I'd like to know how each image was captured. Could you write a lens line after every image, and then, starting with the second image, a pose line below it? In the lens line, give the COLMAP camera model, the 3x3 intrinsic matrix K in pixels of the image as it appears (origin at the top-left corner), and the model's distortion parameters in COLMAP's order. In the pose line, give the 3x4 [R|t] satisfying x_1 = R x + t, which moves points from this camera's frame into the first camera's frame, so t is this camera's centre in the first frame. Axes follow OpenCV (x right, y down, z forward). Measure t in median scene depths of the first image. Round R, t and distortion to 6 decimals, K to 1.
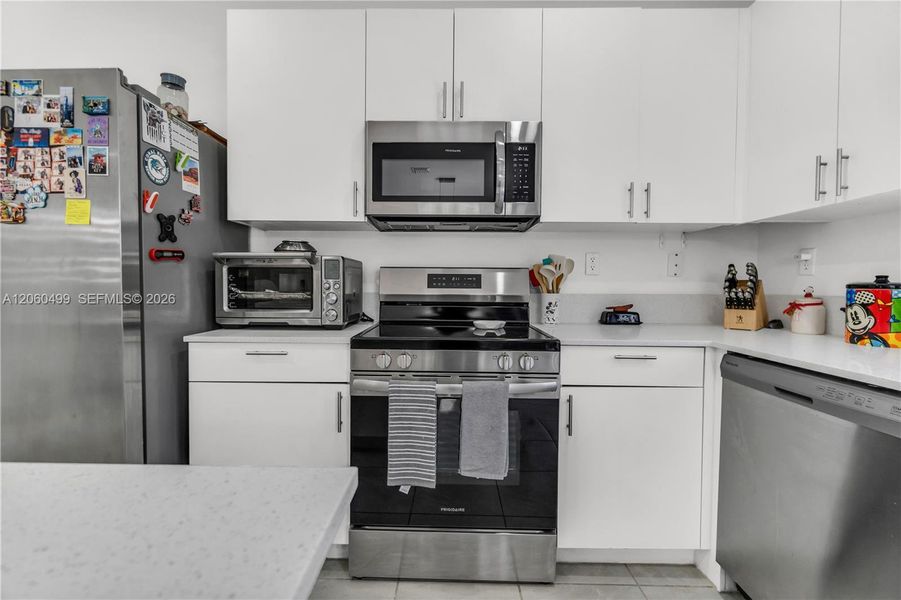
lens RADIAL K [[400.1, 0, 442.2], [0, 400.1, 296.1], [0, 0, 1]] dist [-0.006164, 0.002329]
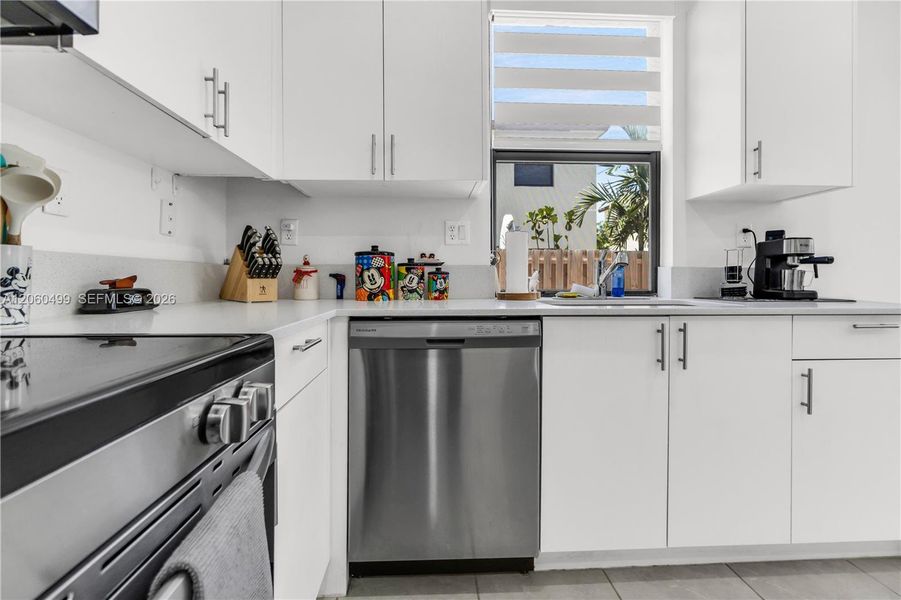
lens RADIAL K [[400.1, 0, 447.3], [0, 400.1, 280.2], [0, 0, 1]] dist [-0.006164, 0.002329]
pose [[-0.063192, -0.010841, 0.997942, -0.162451], [0.029561, 0.999482, 0.012730, 0.041265], [-0.997563, 0.030304, -0.062839, 0.717249]]
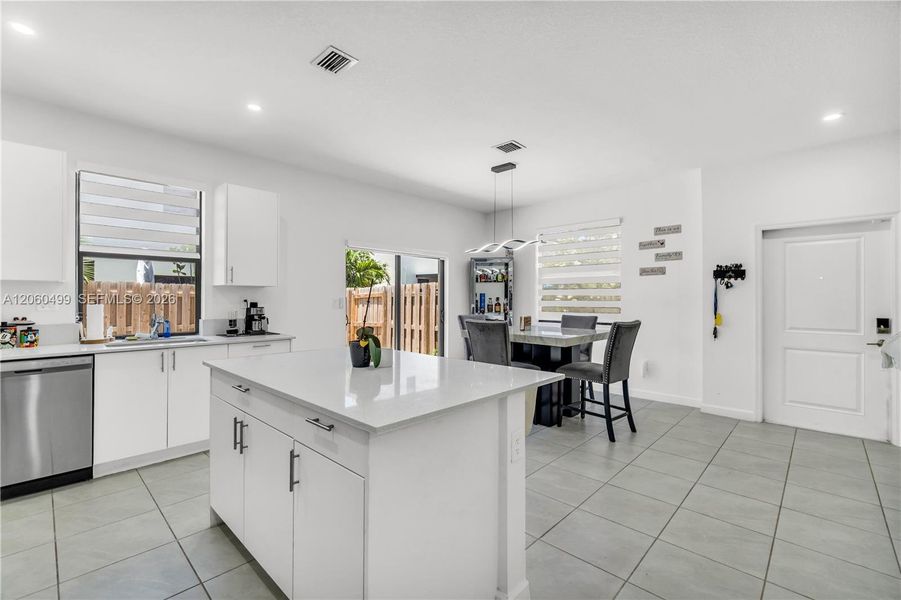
lens RADIAL K [[400.1, 0, 443.3], [0, 400.1, 298.6], [0, 0, 1]] dist [-0.006164, 0.002329]
pose [[-0.721431, -0.007715, 0.692443, -1.604037], [0.013674, 0.999584, 0.025383, -0.125574], [-0.692351, 0.027781, -0.721026, 0.671885]]
